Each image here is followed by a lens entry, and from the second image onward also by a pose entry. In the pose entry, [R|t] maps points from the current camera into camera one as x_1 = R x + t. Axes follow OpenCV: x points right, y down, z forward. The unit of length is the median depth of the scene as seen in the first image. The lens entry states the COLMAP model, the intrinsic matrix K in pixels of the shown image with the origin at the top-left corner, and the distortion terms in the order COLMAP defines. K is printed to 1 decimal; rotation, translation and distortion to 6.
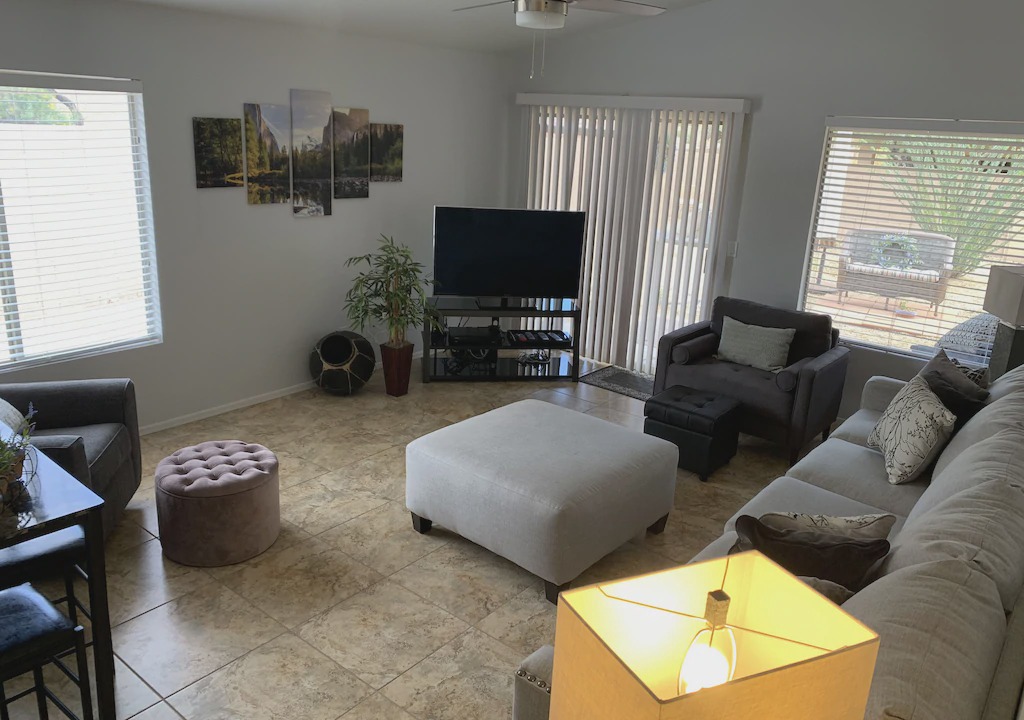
lens RADIAL K [[775.0, 0, 516.6], [0, 775.0, 350.5], [0, 0, 1]] dist [0.054362, -0.080916]
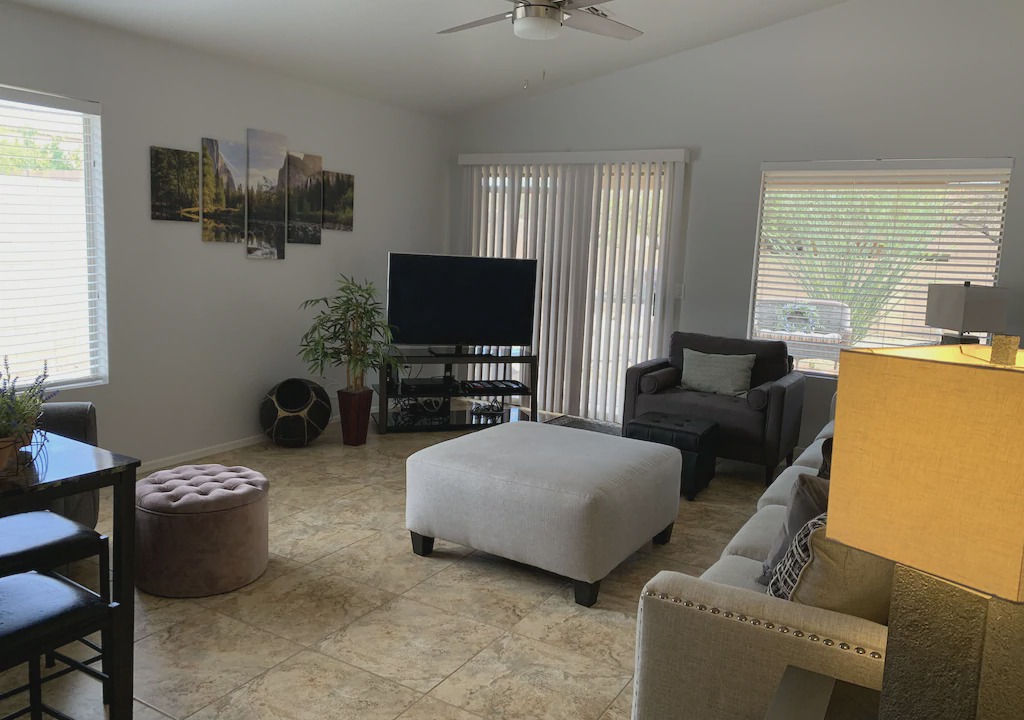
lens RADIAL K [[775.0, 0, 516.6], [0, 775.0, 350.5], [0, 0, 1]] dist [0.054362, -0.080916]
pose [[0.988582, -0.025527, 0.148507, -0.110934], [0.046927, 0.988690, -0.142443, 0.100400], [-0.143191, 0.147785, 0.978599, 0.030734]]
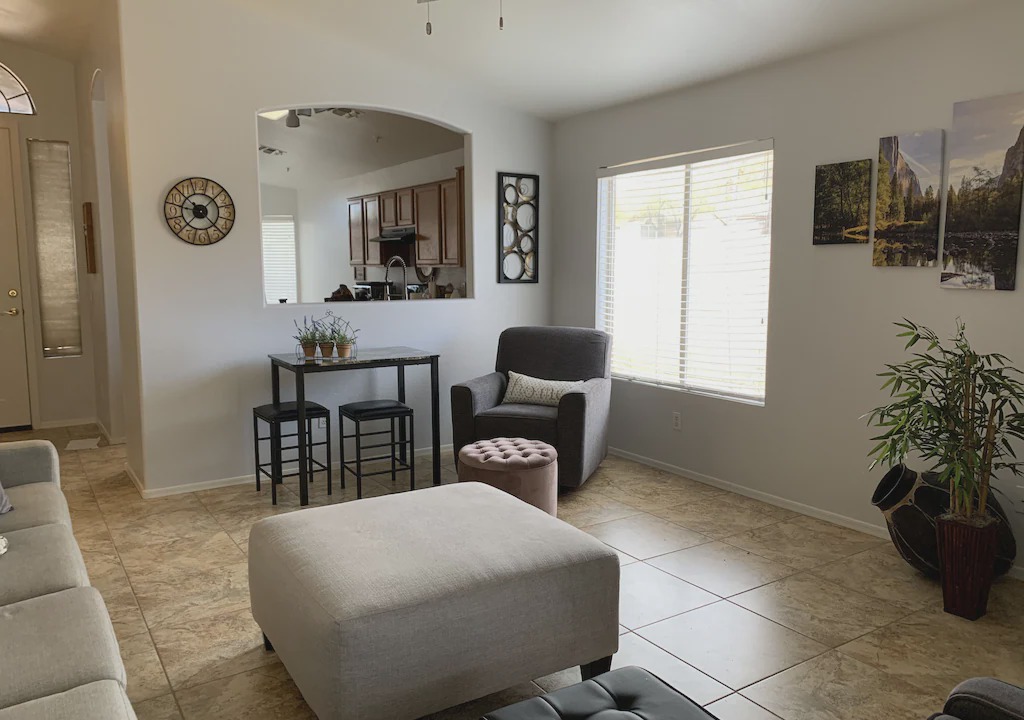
lens RADIAL K [[783.0, 0, 508.8], [0, 783.0, 351.3], [0, 0, 1]] dist [0.008090, 0.005087]
pose [[-0.315980, 0.059773, -0.946881, 0.517082], [-0.278083, 0.948348, 0.152664, -0.127481], [0.907098, 0.311550, -0.283037, 0.931121]]
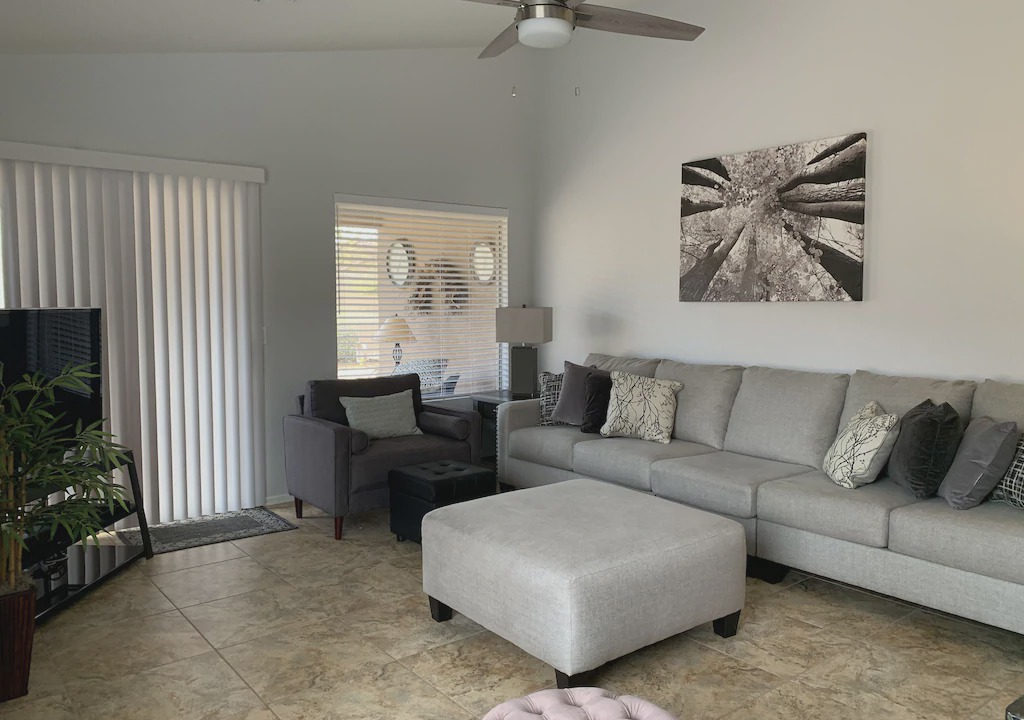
lens RADIAL K [[783.0, 0, 508.8], [0, 783.0, 351.3], [0, 0, 1]] dist [0.008090, 0.005087]
pose [[0.216039, -0.116643, 0.969392, -0.604594], [0.288800, 0.956047, 0.050676, -0.091079], [-0.932696, 0.269012, 0.240230, 0.624637]]
